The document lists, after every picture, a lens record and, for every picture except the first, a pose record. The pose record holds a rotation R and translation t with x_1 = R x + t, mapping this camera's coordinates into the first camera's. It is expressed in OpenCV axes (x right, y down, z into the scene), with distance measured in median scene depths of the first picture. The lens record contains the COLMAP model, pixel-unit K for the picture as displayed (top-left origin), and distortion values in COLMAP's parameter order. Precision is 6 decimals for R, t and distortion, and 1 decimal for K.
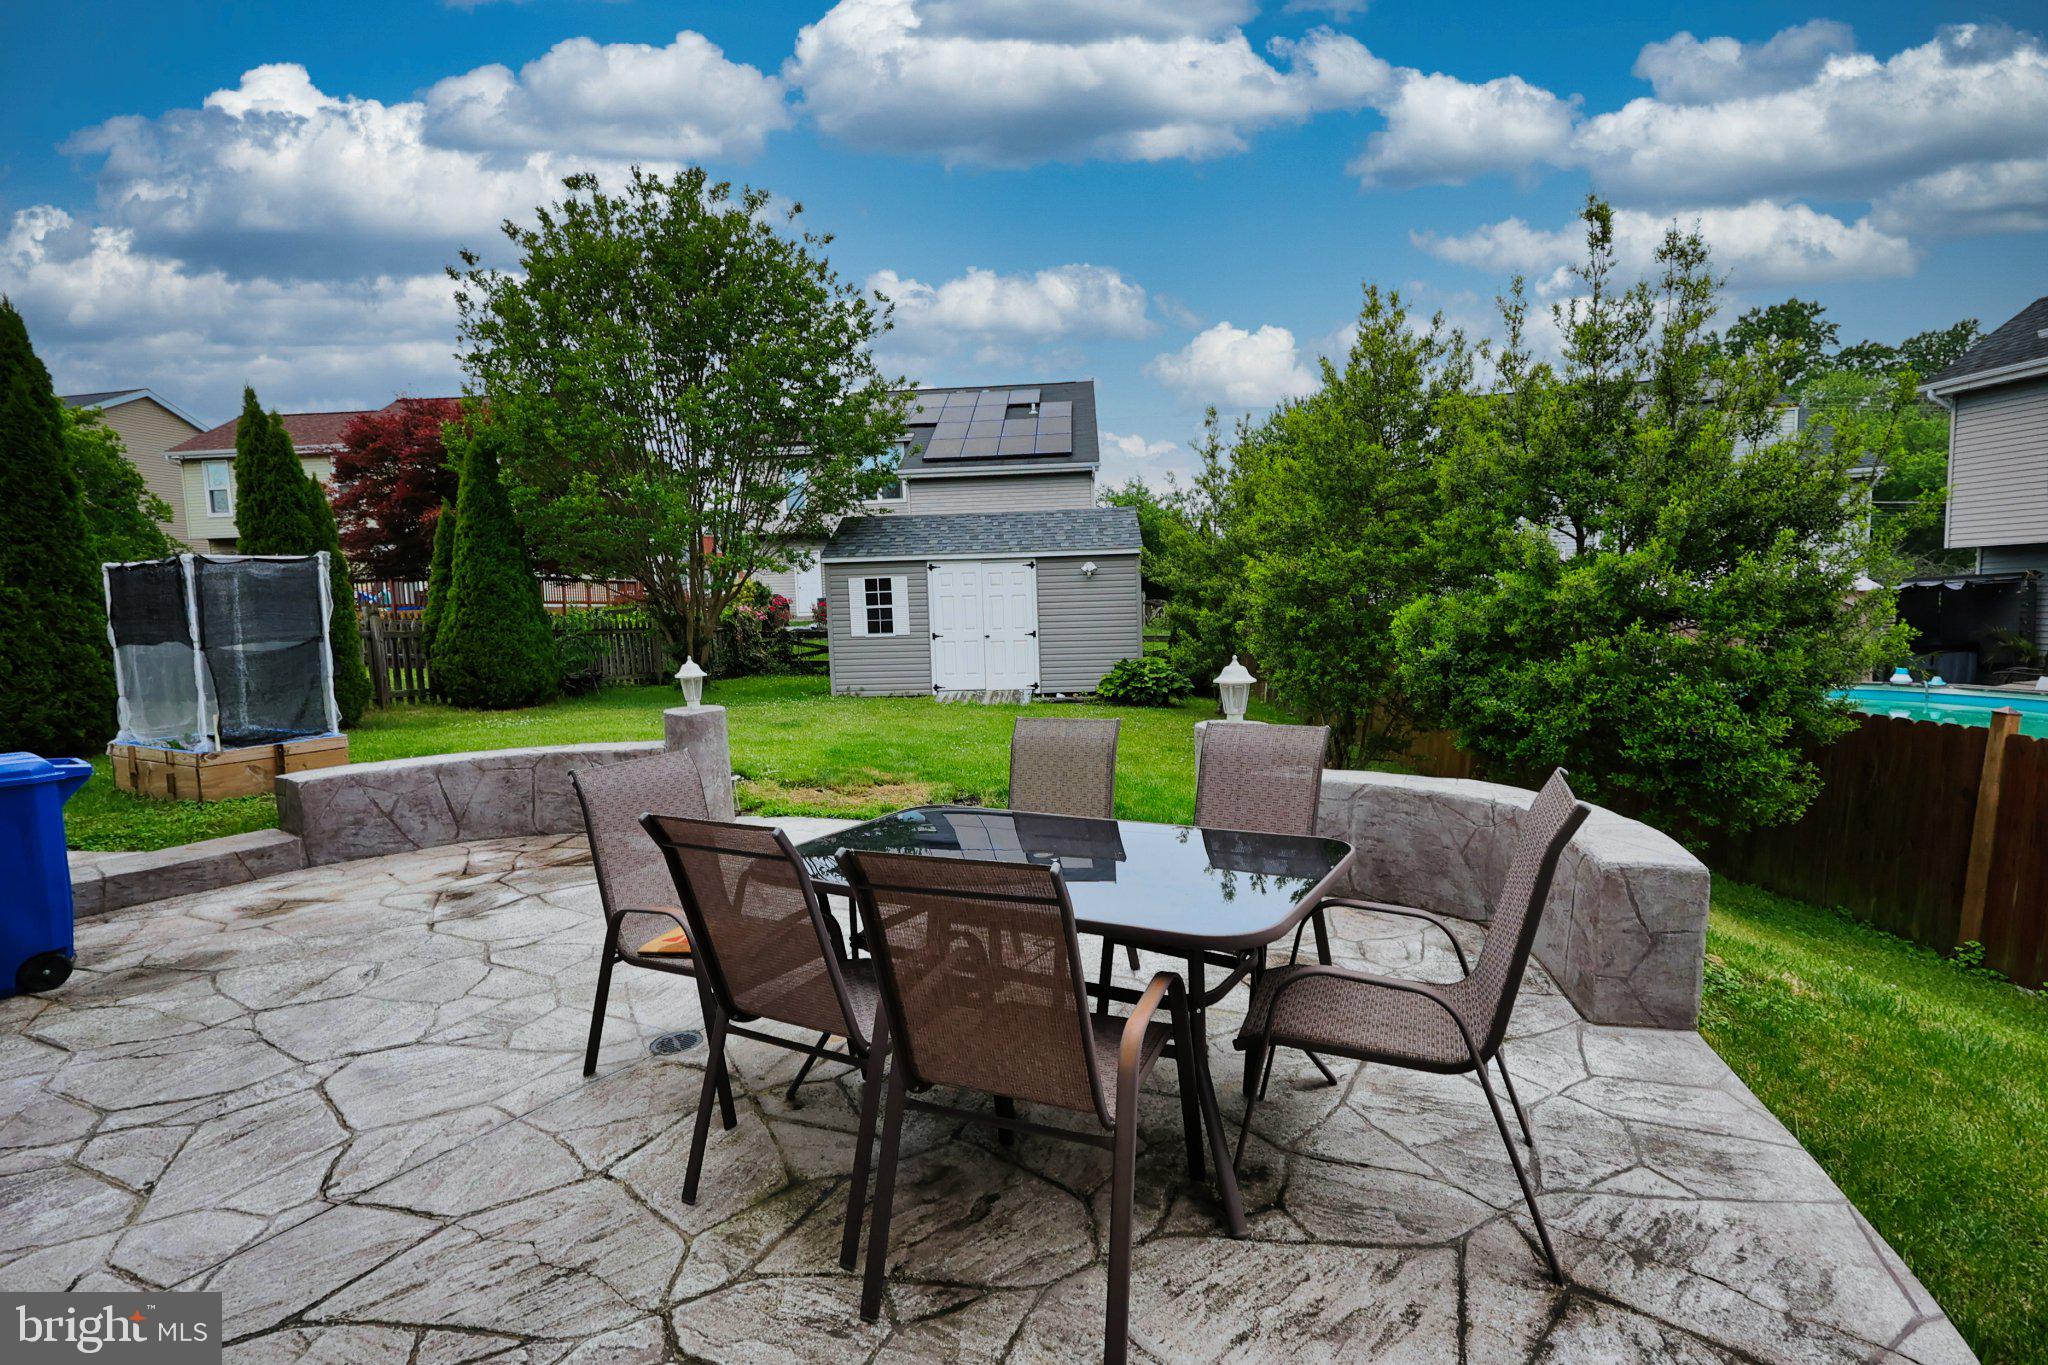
lens RADIAL K [[938.6, 0, 1031.3], [0, 938.6, 686.5], [0, 0, 1]] dist [-0.004707, 0.001593]
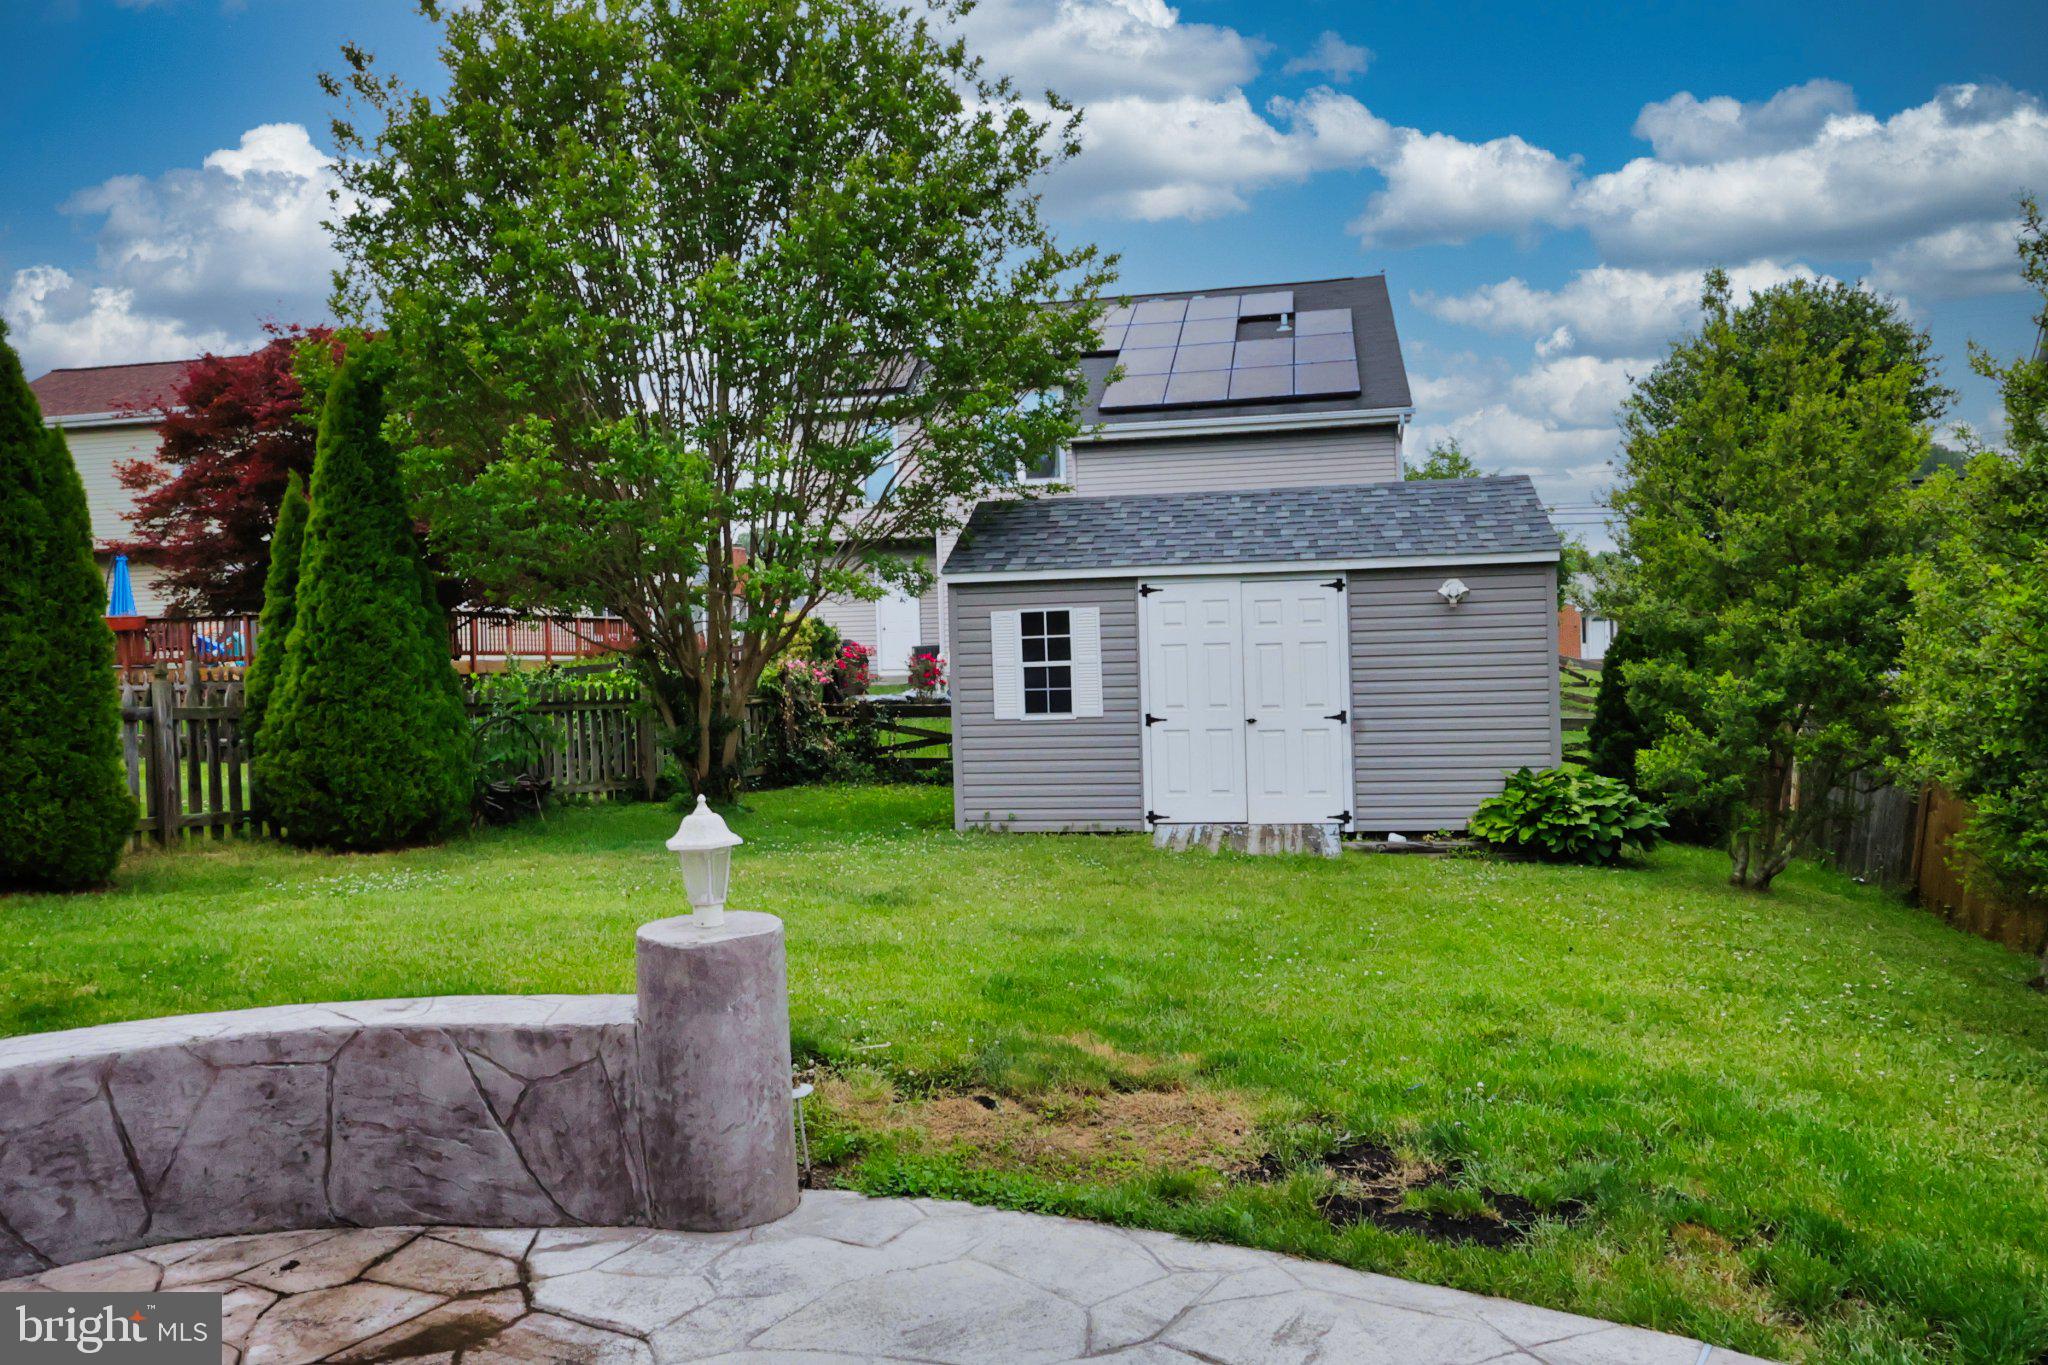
lens RADIAL K [[1515.7, 0, 1030.4], [0, 1515.7, 669.8], [0, 0, 1]] dist [-0.018225, 0.000851]
pose [[0.990625, 0.002823, -0.136580, -0.054461], [-0.013441, 0.996949, -0.076888, -0.015484], [0.135946, 0.078003, 0.987641, 0.149360]]
